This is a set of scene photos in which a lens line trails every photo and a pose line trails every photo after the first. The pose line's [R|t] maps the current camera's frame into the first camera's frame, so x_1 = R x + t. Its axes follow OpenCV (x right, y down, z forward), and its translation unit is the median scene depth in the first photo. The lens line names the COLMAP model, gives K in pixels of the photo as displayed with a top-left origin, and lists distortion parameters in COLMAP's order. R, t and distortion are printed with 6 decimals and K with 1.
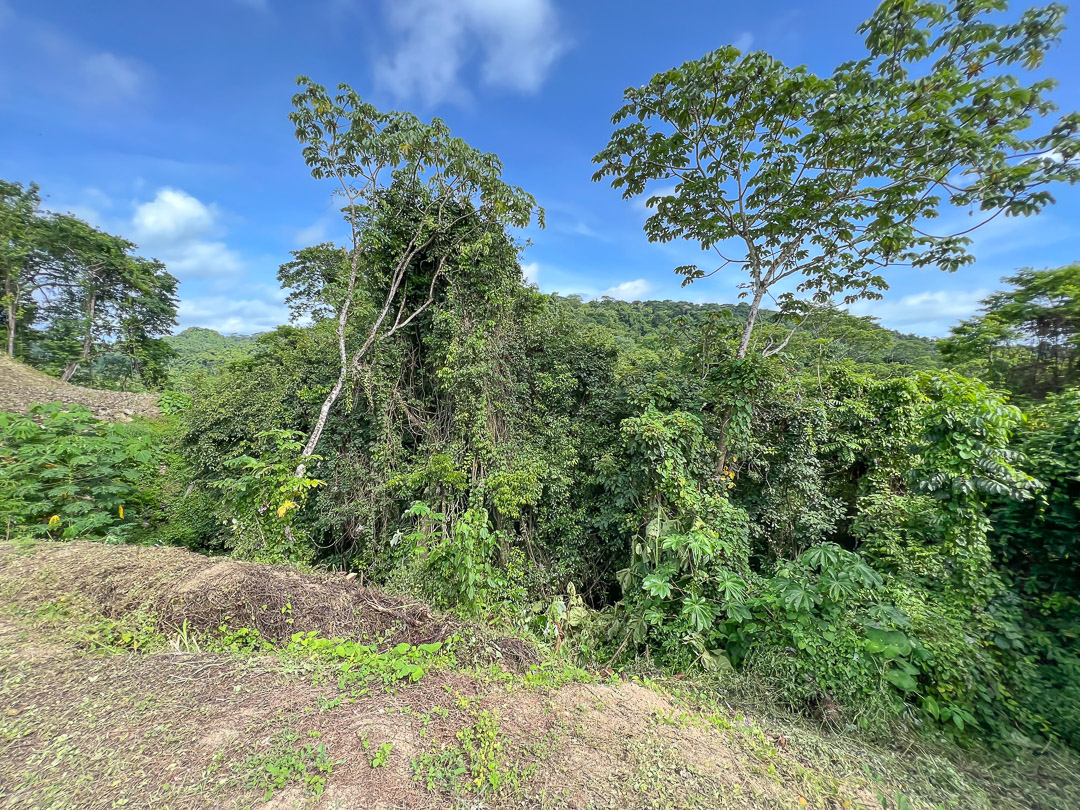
lens RADIAL K [[432.0, 0, 539.1], [0, 432.0, 402.0], [0, 0, 1]] dist [-0.005538, 0.001333]
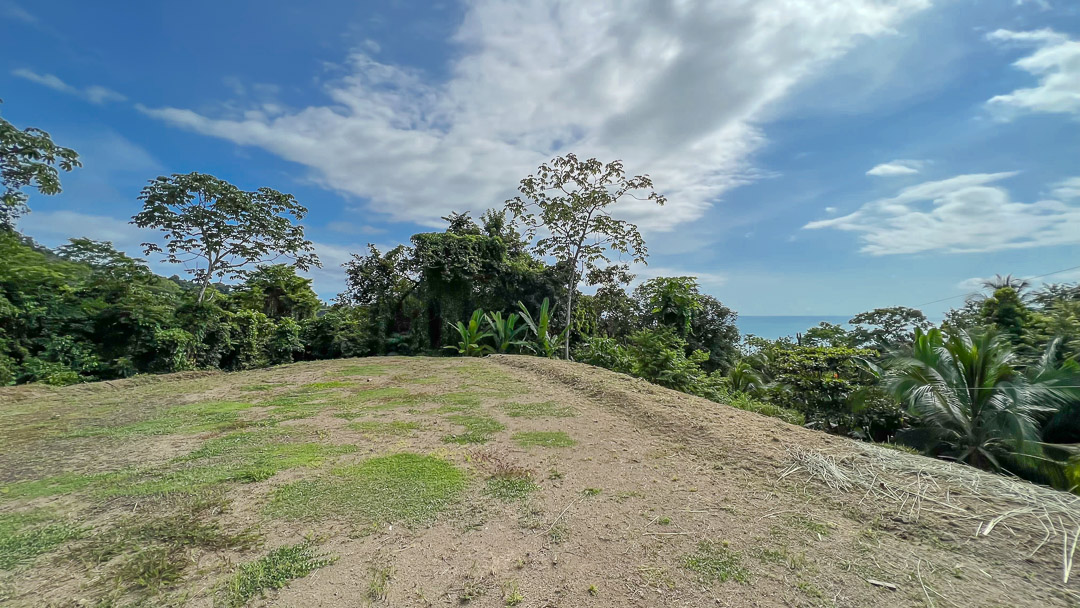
lens RADIAL K [[441.3, 0, 540.4], [0, 441.3, 297.7], [0, 0, 1]] dist [0.001712, -0.000349]
pose [[0.003072, 0.058791, 0.998266, -1.575243], [0.010005, 0.998219, -0.058819, 0.014302], [-0.999945, 0.010168, 0.002478, -0.611297]]
